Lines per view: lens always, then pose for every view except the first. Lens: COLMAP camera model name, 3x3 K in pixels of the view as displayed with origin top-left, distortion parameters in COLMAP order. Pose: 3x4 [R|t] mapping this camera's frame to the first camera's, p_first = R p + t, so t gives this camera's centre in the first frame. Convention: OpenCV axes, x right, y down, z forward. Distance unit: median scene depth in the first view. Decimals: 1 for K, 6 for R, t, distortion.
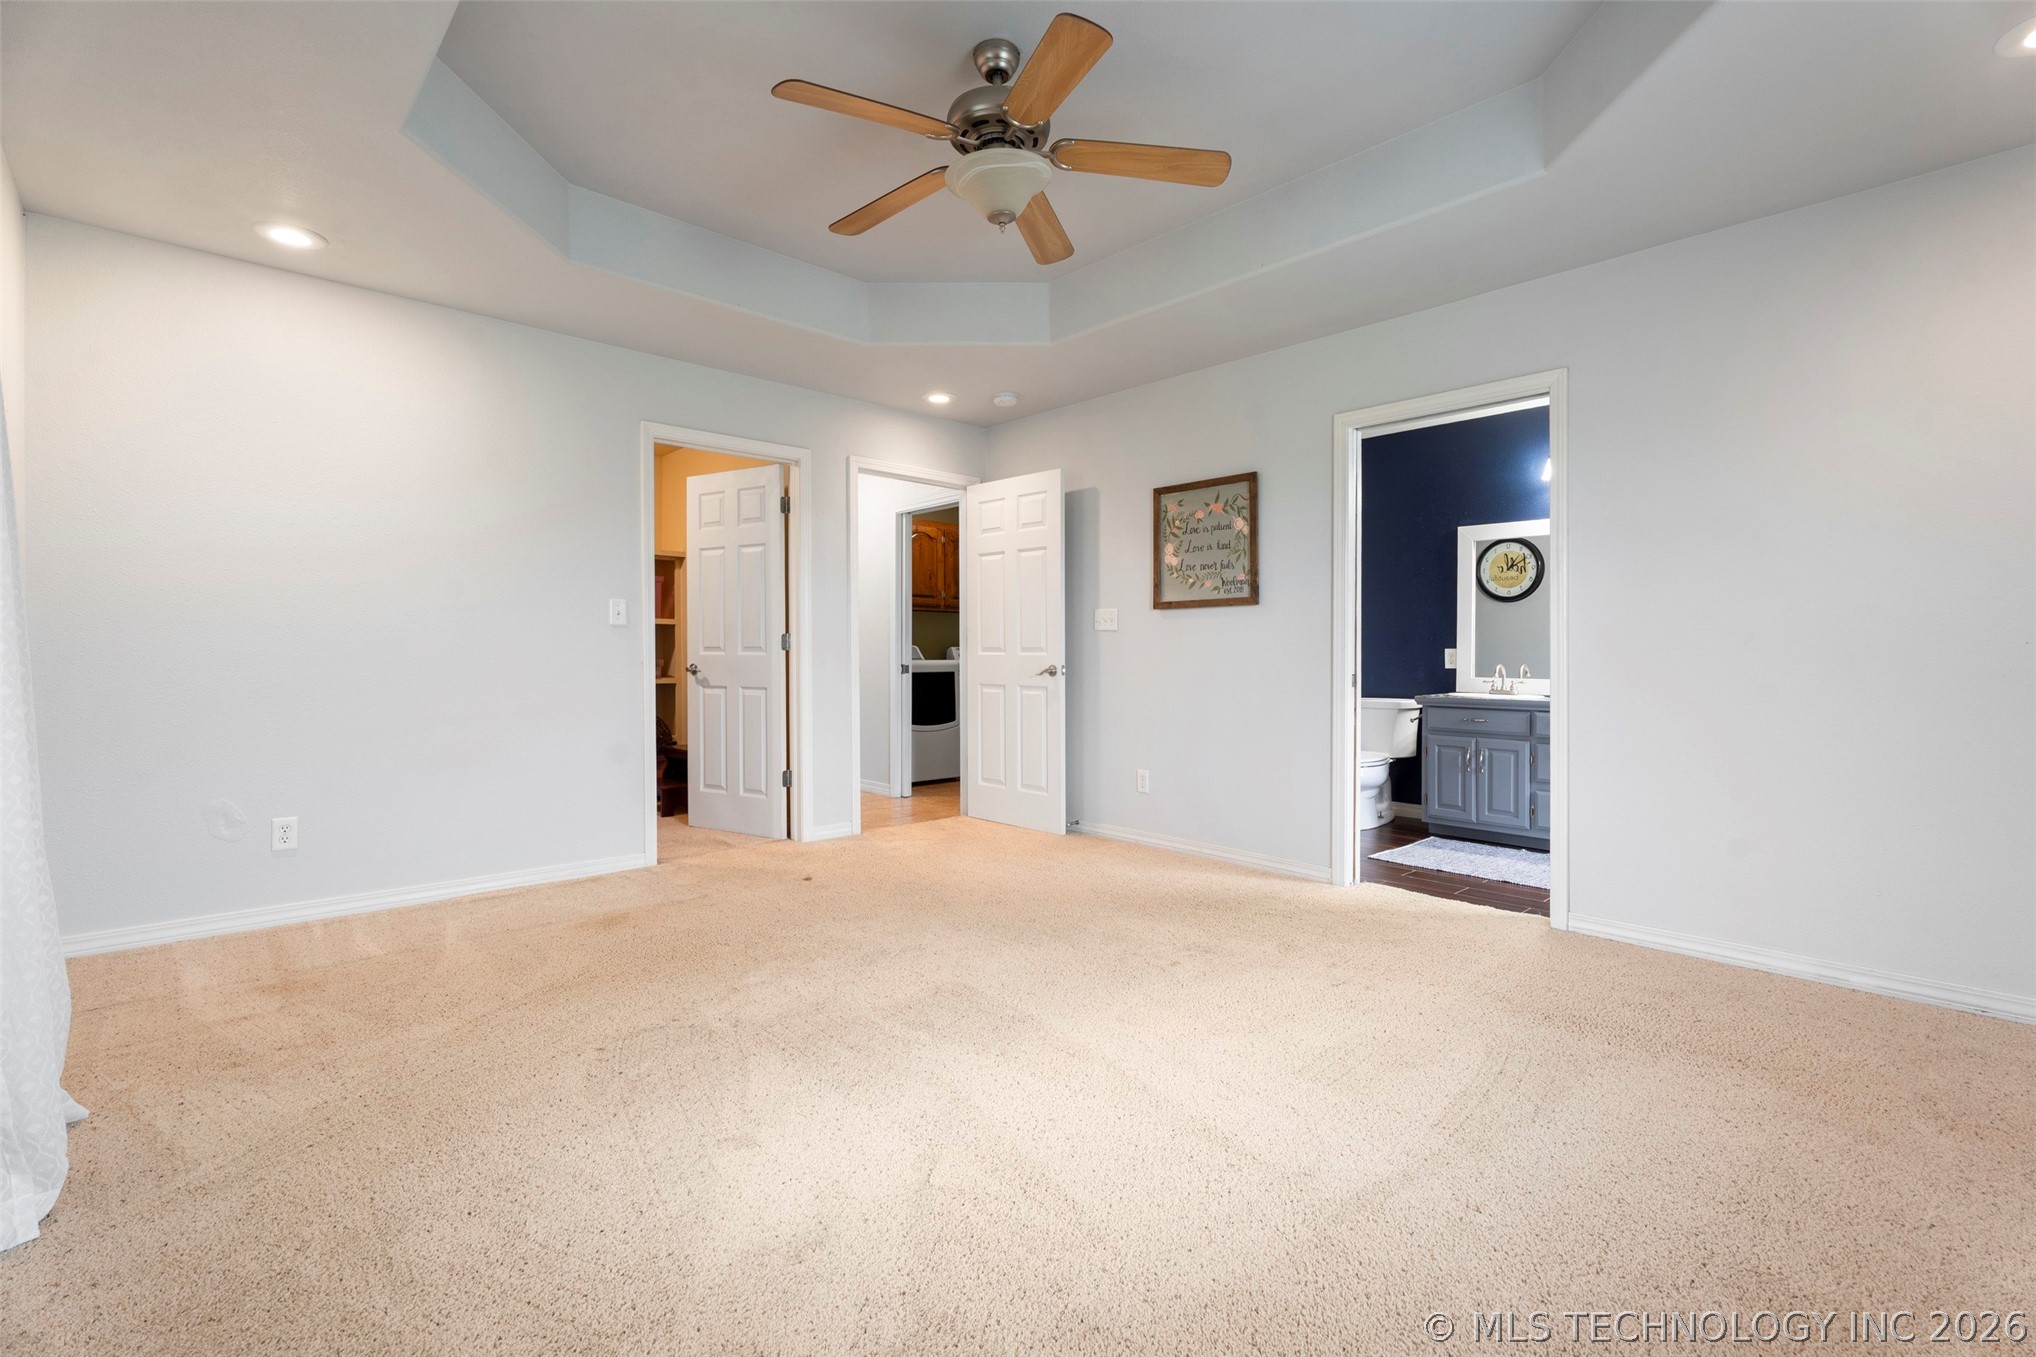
lens RADIAL K [[909.0, 0, 1018.1], [0, 909.0, 673.2], [0, 0, 1]] dist [0.001262, 0.000073]
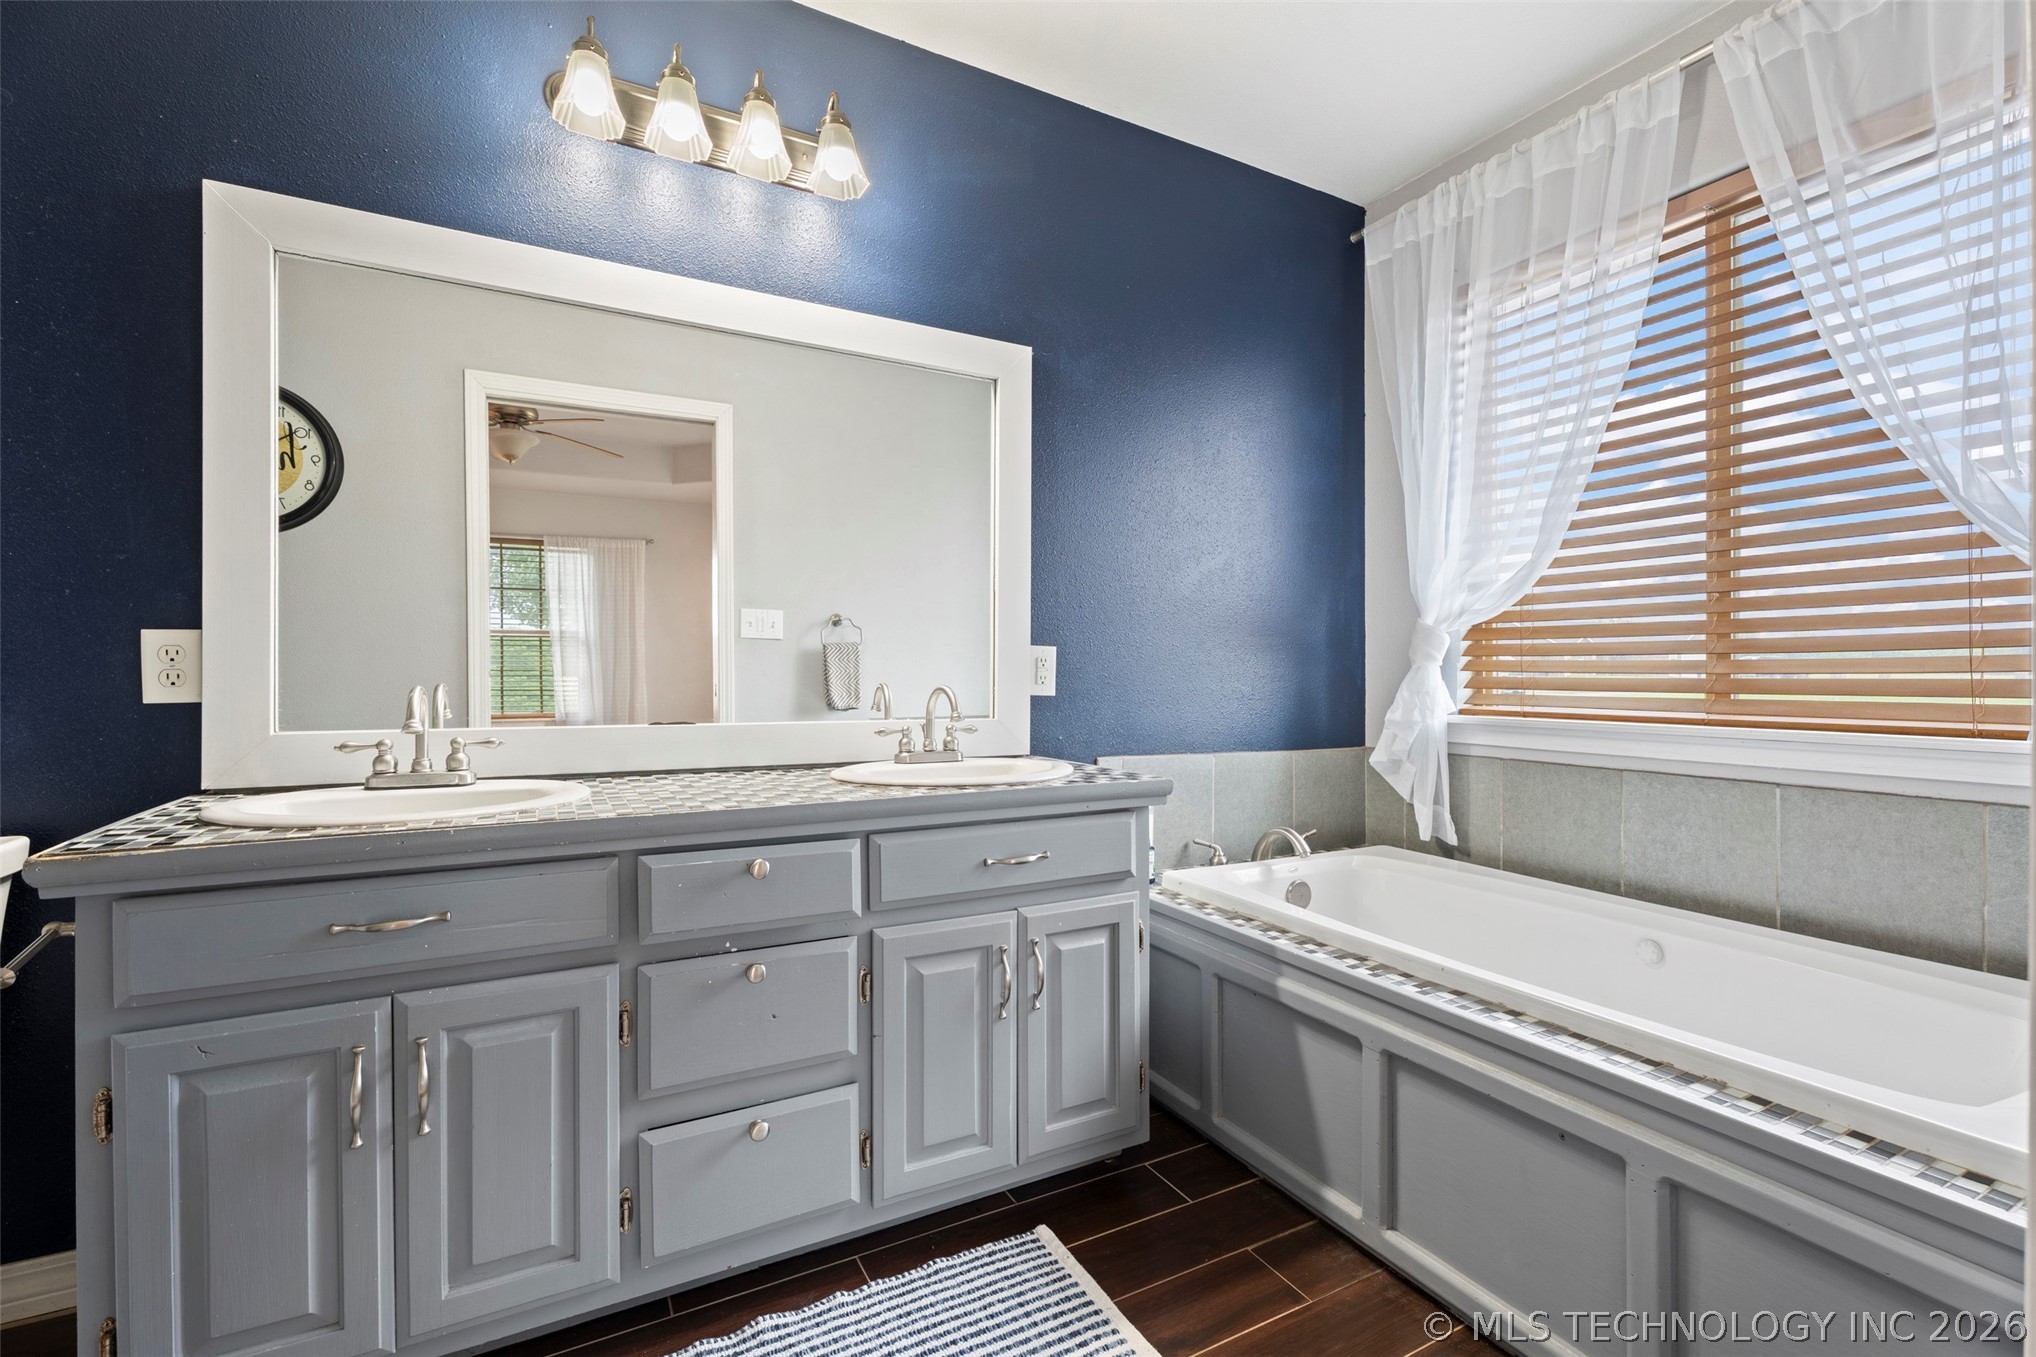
lens RADIAL K [[909.0, 0, 1026.3], [0, 909.0, 669.5], [0, 0, 1]] dist [0.001262, 0.000073]
pose [[0.250768, -0.006076, 0.968028, 0.306171], [0.022450, 0.999748, 0.000460, -0.010406], [-0.967787, 0.021617, 0.250841, 0.754035]]
